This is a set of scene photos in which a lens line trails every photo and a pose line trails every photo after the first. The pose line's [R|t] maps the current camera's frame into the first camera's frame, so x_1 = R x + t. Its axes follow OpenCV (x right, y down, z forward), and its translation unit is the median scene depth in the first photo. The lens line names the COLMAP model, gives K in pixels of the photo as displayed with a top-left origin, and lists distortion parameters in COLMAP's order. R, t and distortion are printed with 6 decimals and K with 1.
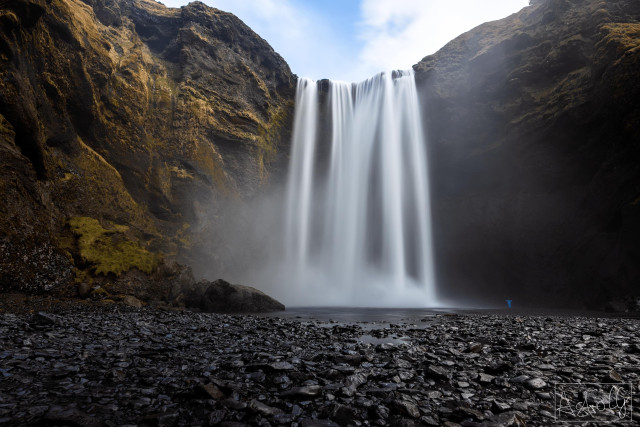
lens RADIAL K [[356.3, 0, 320.0], [0, 356.3, 213.5], [0, 0, 1]] dist [0.001459, 0.000714]
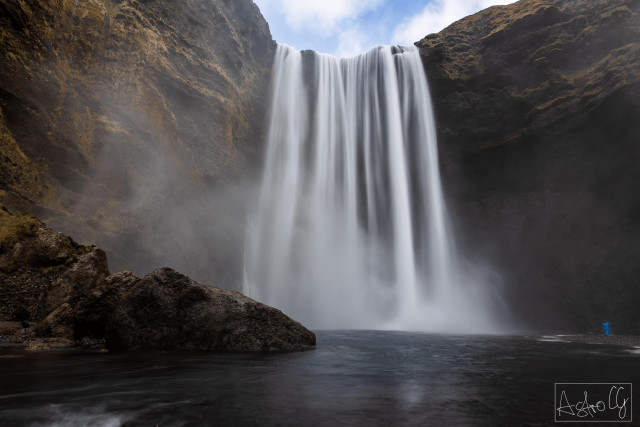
lens RADIAL K [[356.3, 0, 320.0], [0, 356.3, 213.5], [0, 0, 1]] dist [0.001459, 0.000714]
pose [[0.989840, 0.048665, 0.133597, -0.072565], [-0.041905, 0.997717, -0.052952, 0.059972], [-0.135869, 0.046816, 0.989620, 0.251726]]
